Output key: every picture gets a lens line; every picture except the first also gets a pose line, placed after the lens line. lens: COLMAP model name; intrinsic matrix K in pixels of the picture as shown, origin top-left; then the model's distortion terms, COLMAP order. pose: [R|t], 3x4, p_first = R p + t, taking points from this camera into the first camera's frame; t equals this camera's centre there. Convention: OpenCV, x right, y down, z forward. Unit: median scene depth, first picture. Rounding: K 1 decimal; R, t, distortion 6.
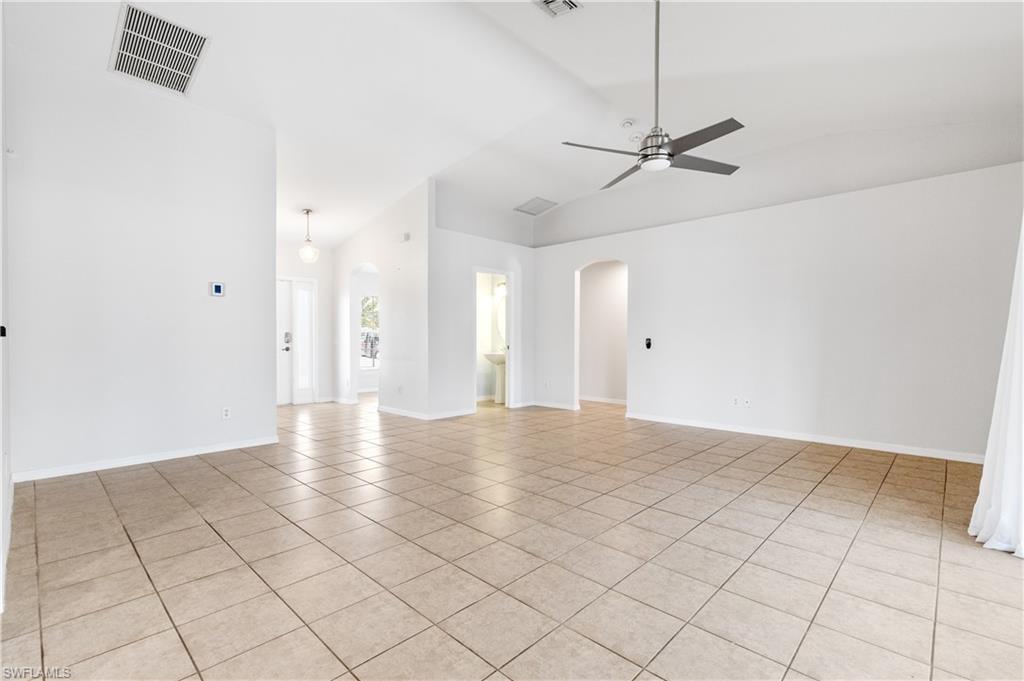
lens RADIAL K [[461.9, 0, 518.6], [0, 461.9, 341.1], [0, 0, 1]] dist [0.005481, -0.000022]
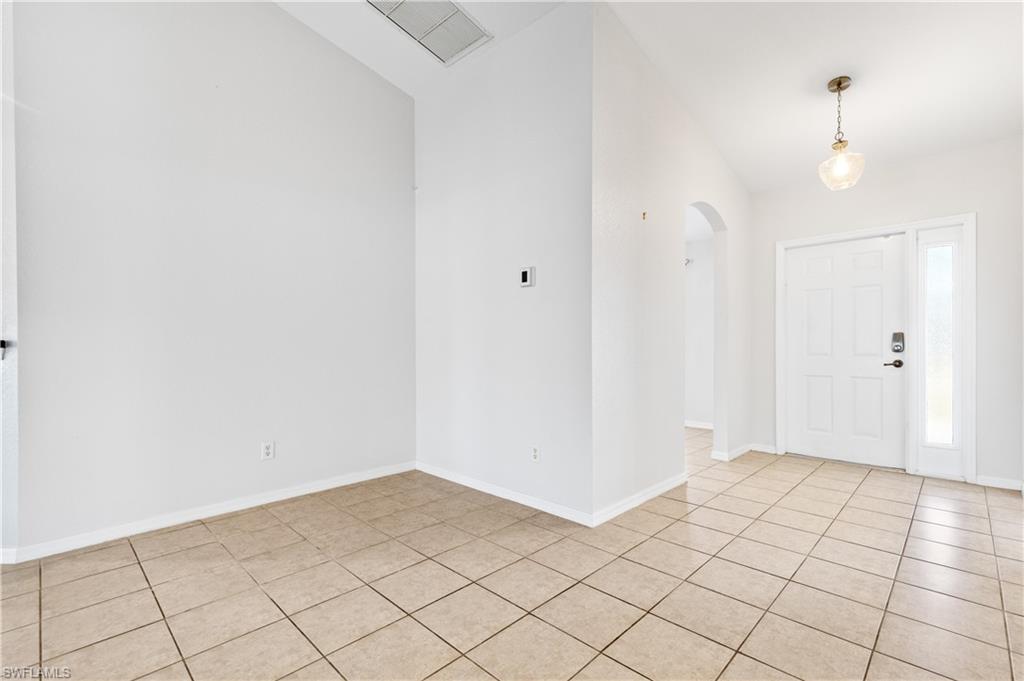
lens RADIAL K [[461.9, 0, 508.8], [0, 461.9, 345.3], [0, 0, 1]] dist [0.005481, -0.000022]
pose [[-0.021949, 0.003209, -0.999754, 0.078822], [-0.000610, 0.999995, 0.003224, -0.012723], [0.999759, 0.000680, -0.021947, 1.340223]]
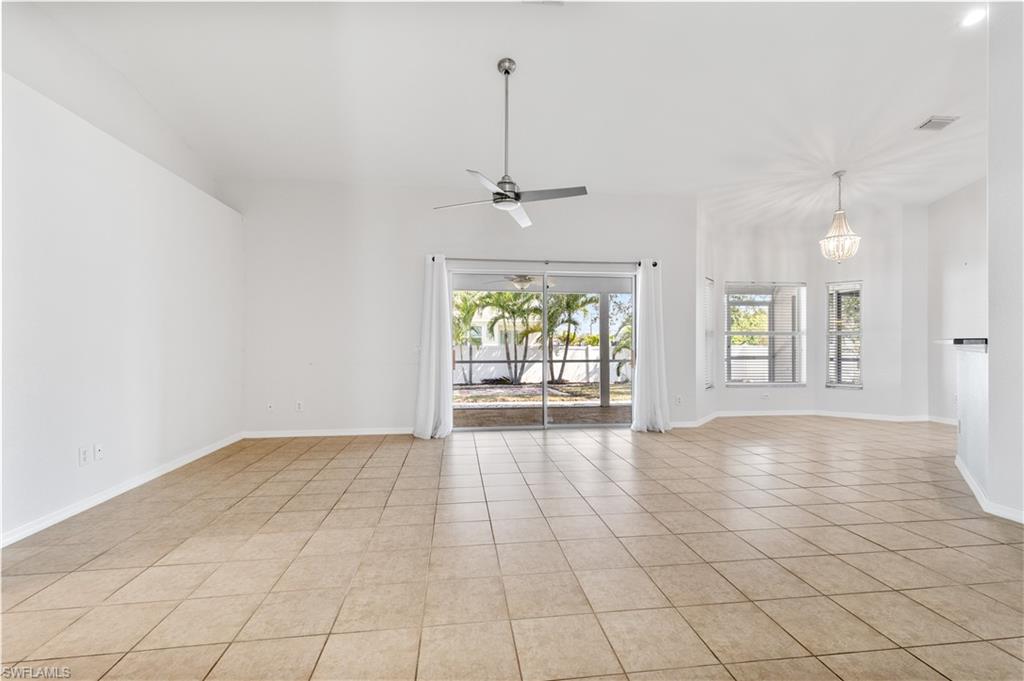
lens RADIAL K [[461.9, 0, 511.2], [0, 461.9, 344.7], [0, 0, 1]] dist [0.005481, -0.000022]
pose [[-0.766443, -0.004547, 0.642296, -0.493454], [-0.000267, 0.999977, 0.006762, -0.012223], [-0.642312, 0.005011, -0.766427, 1.875073]]
